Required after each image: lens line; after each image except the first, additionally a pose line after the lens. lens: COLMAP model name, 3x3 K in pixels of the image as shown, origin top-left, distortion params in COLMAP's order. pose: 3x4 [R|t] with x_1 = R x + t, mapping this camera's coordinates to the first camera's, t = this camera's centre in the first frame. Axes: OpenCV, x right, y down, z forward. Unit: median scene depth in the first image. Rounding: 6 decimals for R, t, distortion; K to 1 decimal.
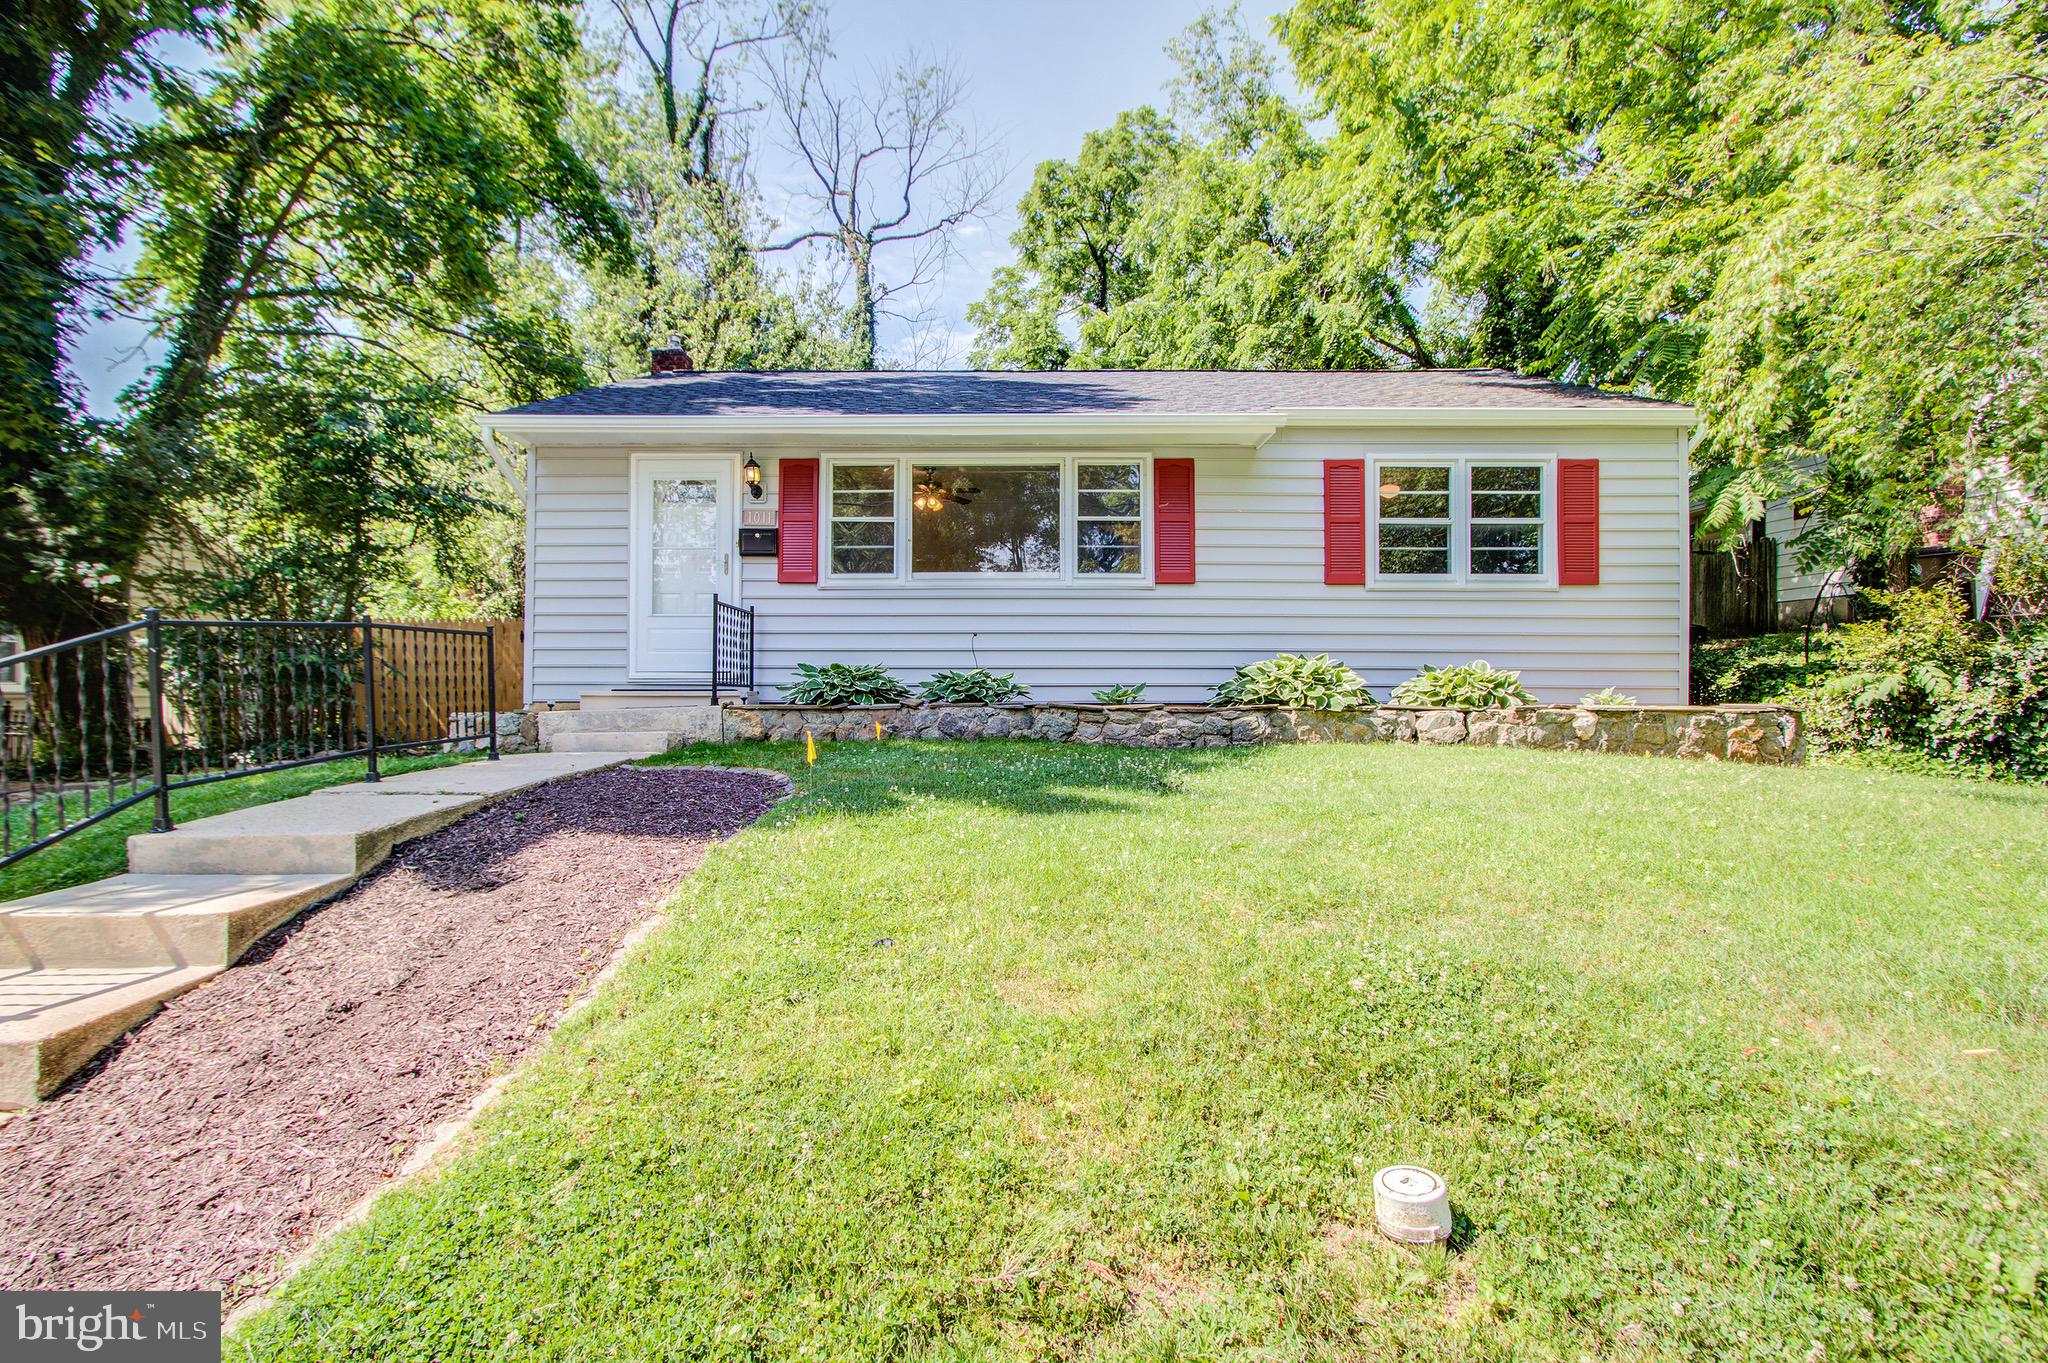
lens RADIAL K [[943.5, 0, 1025.5], [0, 943.5, 676.9], [0, 0, 1]] dist [-0.003380, 0.004448]
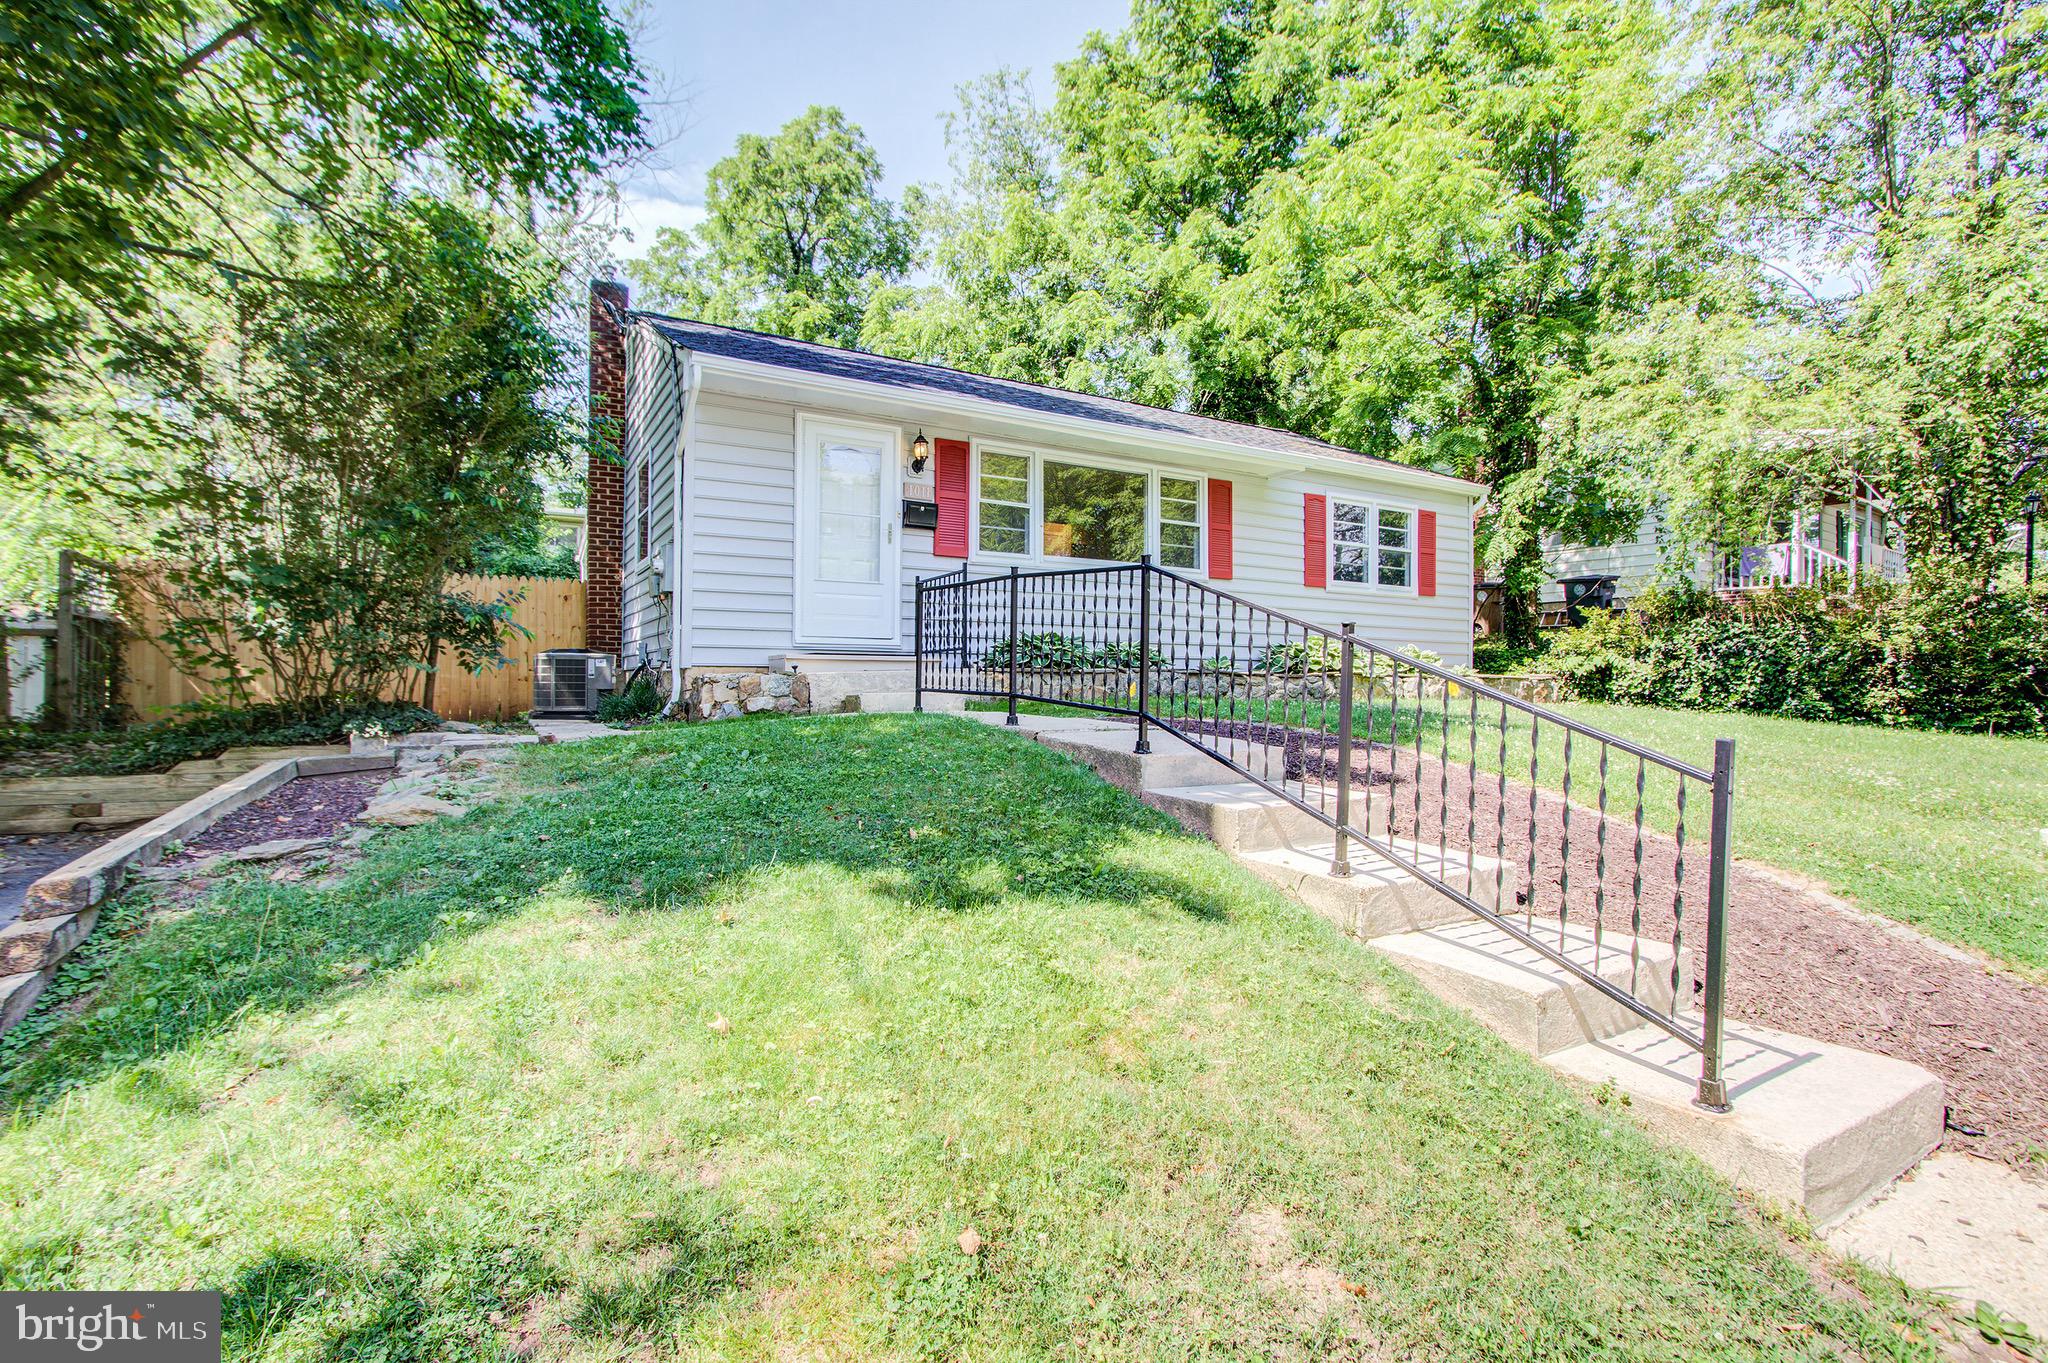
lens RADIAL K [[943.5, 0, 1026.1], [0, 943.5, 678.2], [0, 0, 1]] dist [-0.003380, 0.004448]
pose [[0.862686, 0.005370, 0.505712, -0.704097], [-0.006685, 0.999977, 0.000785, 0.035170], [-0.505696, -0.004059, 0.862702, 0.042498]]
